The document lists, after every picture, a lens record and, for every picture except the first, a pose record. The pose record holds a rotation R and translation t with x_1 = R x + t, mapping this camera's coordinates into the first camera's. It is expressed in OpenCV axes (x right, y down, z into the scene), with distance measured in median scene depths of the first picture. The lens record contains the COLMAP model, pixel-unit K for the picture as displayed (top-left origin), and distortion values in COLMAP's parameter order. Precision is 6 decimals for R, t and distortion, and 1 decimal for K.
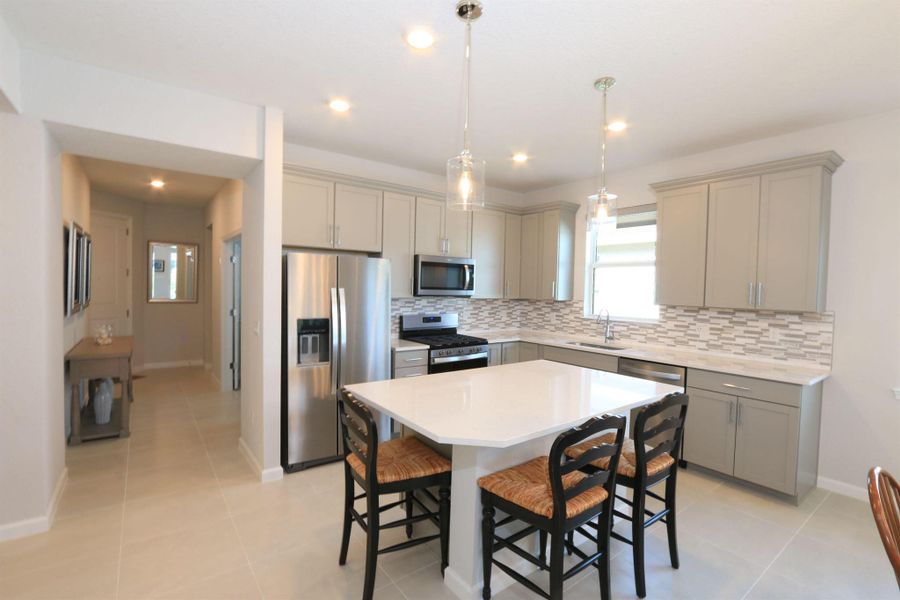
lens RADIAL K [[415.0, 0, 454.5], [0, 415.0, 301.2], [0, 0, 1]] dist [-0.025364, 0.006200]
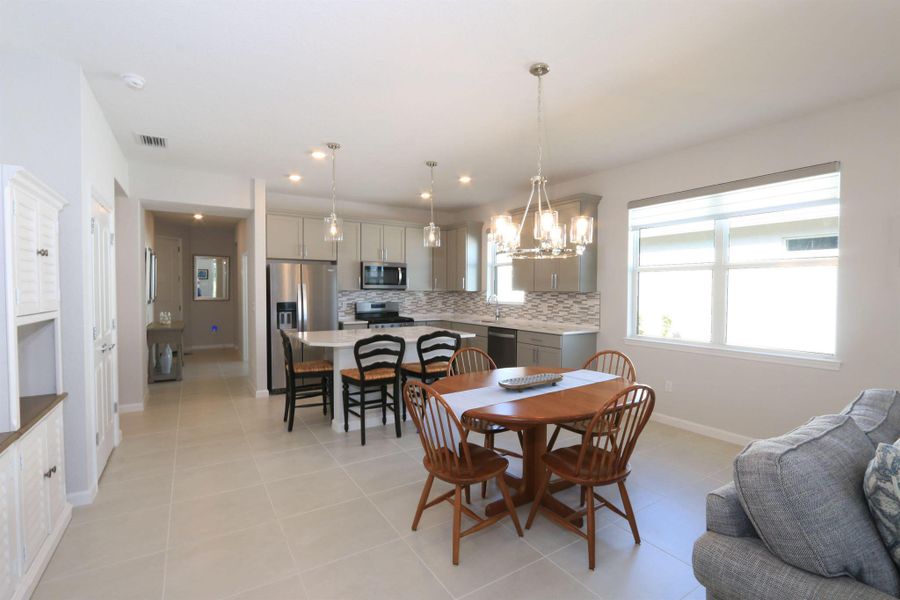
lens RADIAL K [[415.0, 0, 454.5], [0, 415.0, 301.2], [0, 0, 1]] dist [-0.025364, 0.006200]
pose [[0.996618, -0.016666, -0.080466, 0.362163], [0.016191, 0.999847, -0.006557, 0.046548], [0.080563, 0.005232, 0.996736, -0.467213]]
